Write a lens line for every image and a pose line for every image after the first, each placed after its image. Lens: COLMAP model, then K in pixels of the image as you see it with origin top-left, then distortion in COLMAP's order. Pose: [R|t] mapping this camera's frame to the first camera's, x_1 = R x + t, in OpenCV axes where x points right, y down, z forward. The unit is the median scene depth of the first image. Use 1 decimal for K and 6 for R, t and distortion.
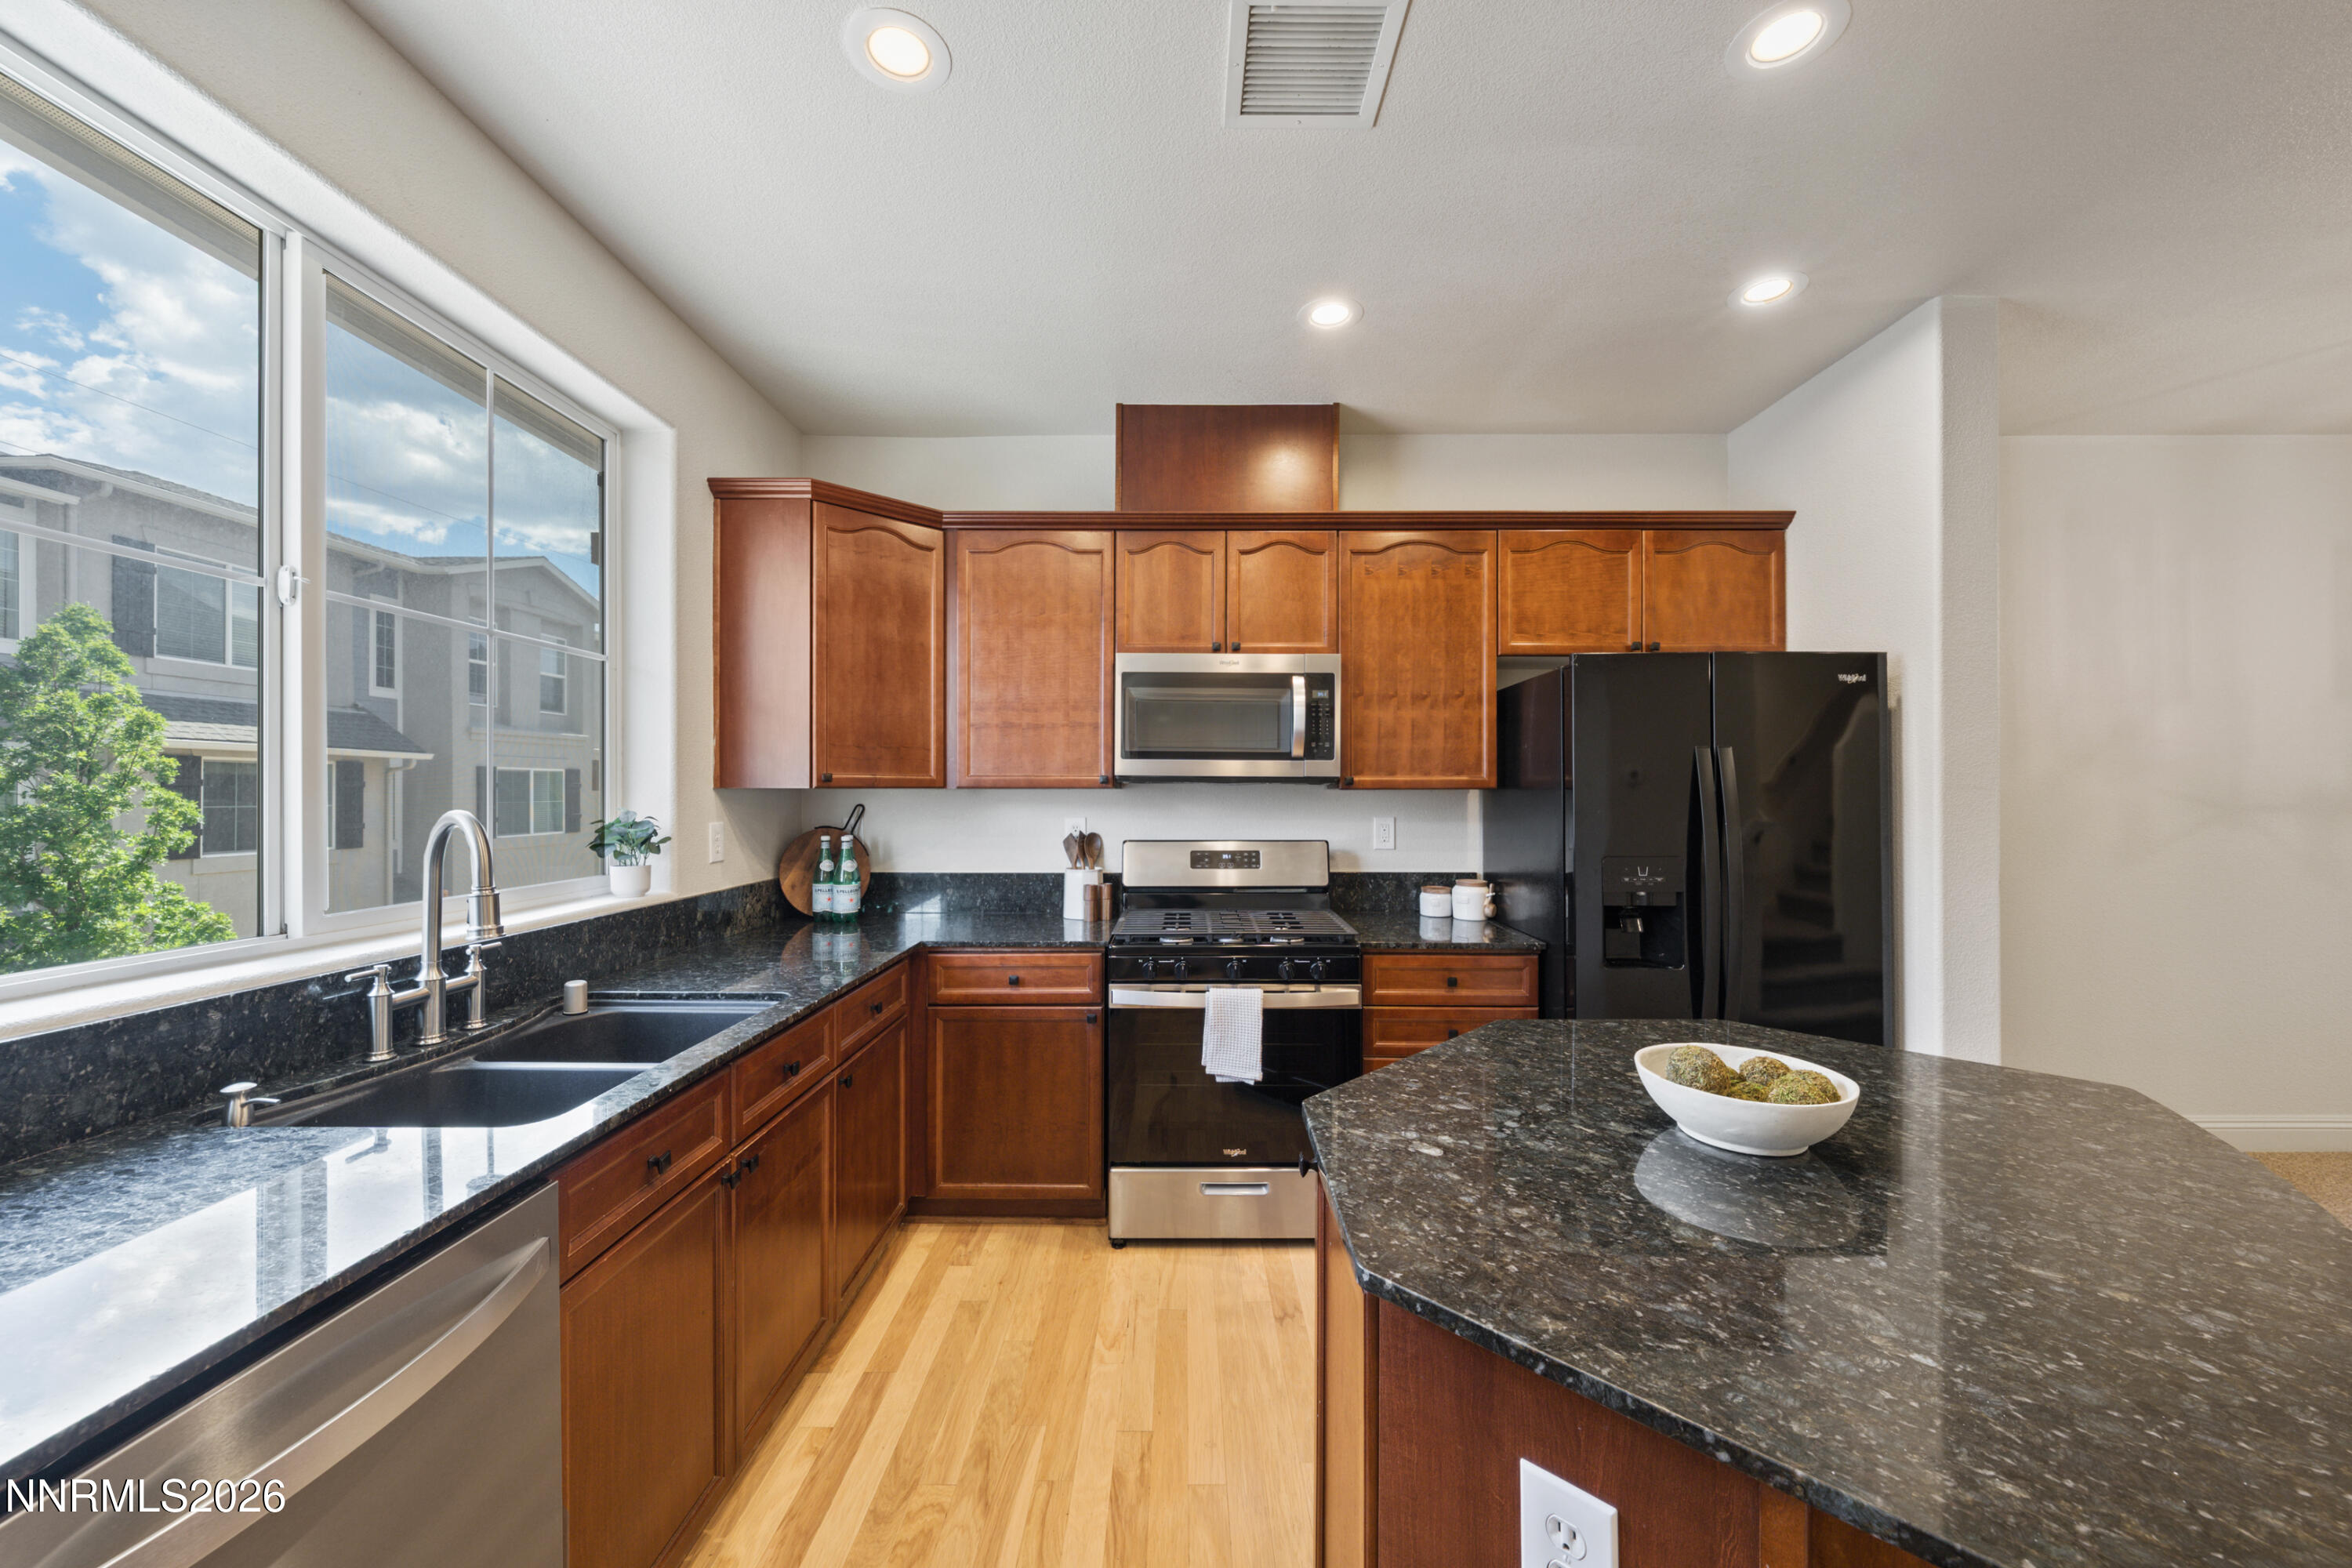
lens RADIAL K [[861.5, 0, 1176.0], [0, 861.5, 784.0], [0, 0, 1]] dist [-0.000739, -0.000006]
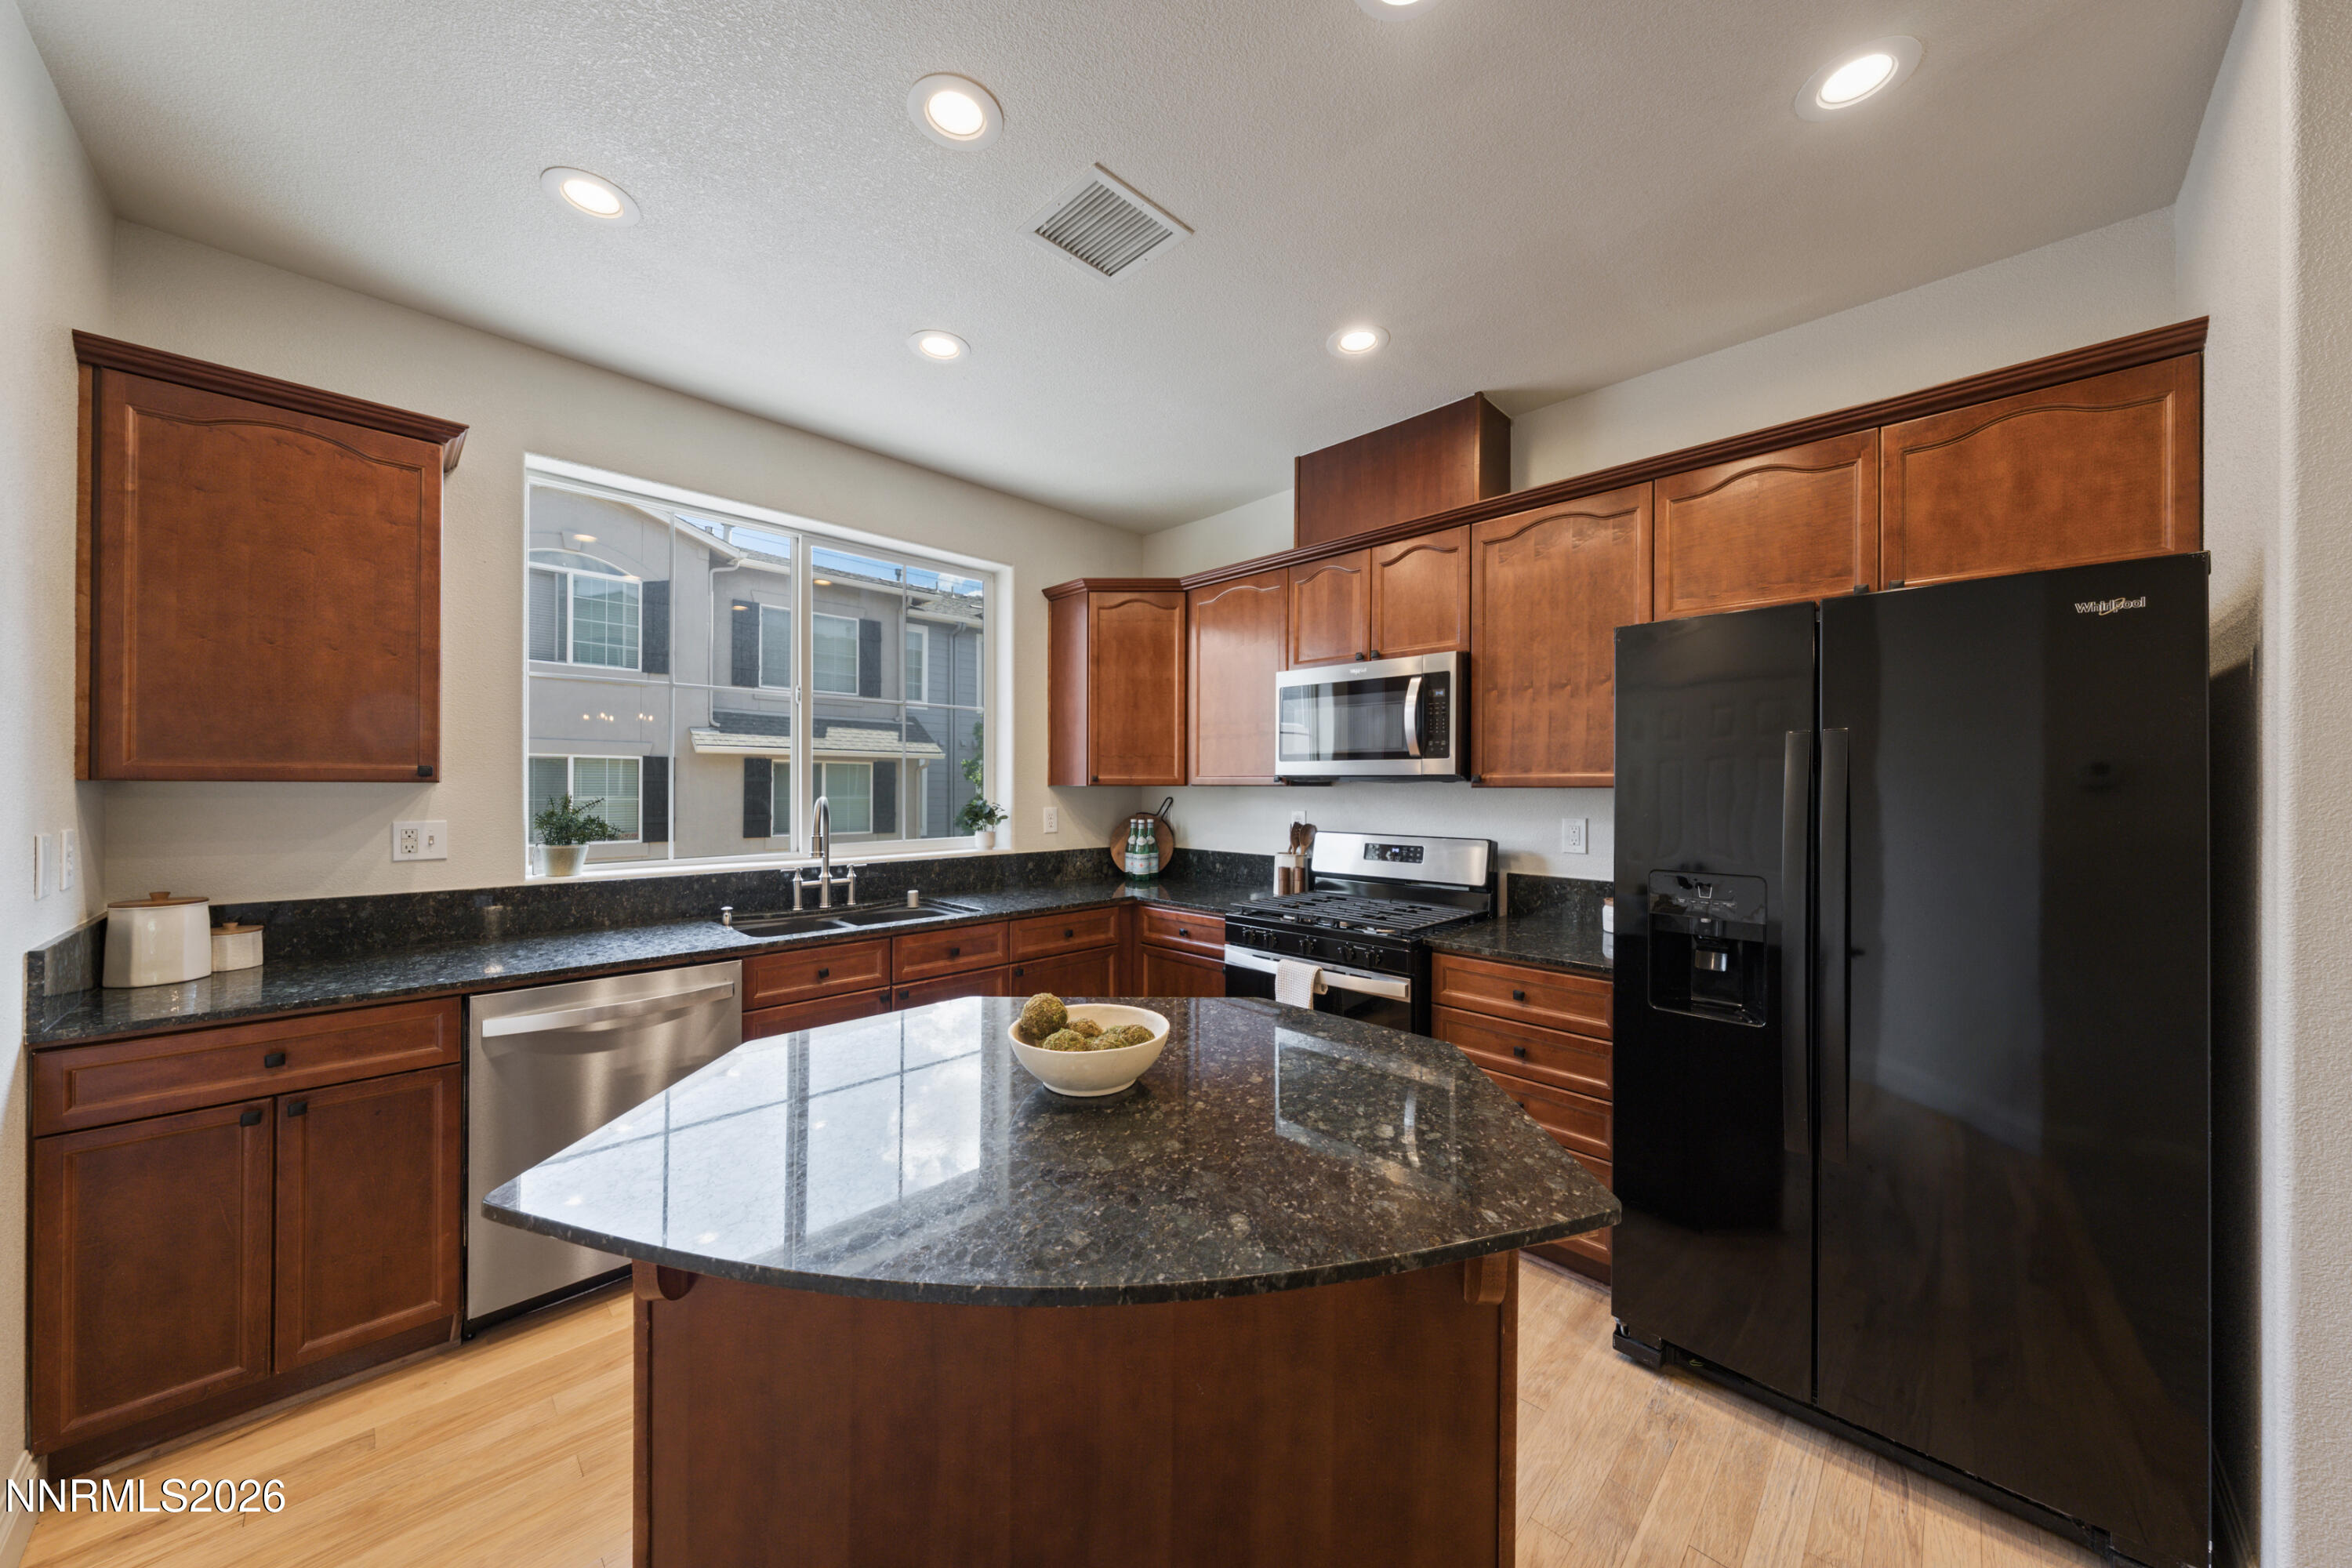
lens RADIAL K [[799.0, 0, 1180.3], [0, 799.0, 779.3], [0, 0, 1]] dist [0.000657, 0.000009]
pose [[0.714902, -0.004819, -0.699208, 0.589132], [0.004245, 0.999988, -0.002552, -0.001831], [0.699212, -0.001144, 0.714914, 0.115822]]
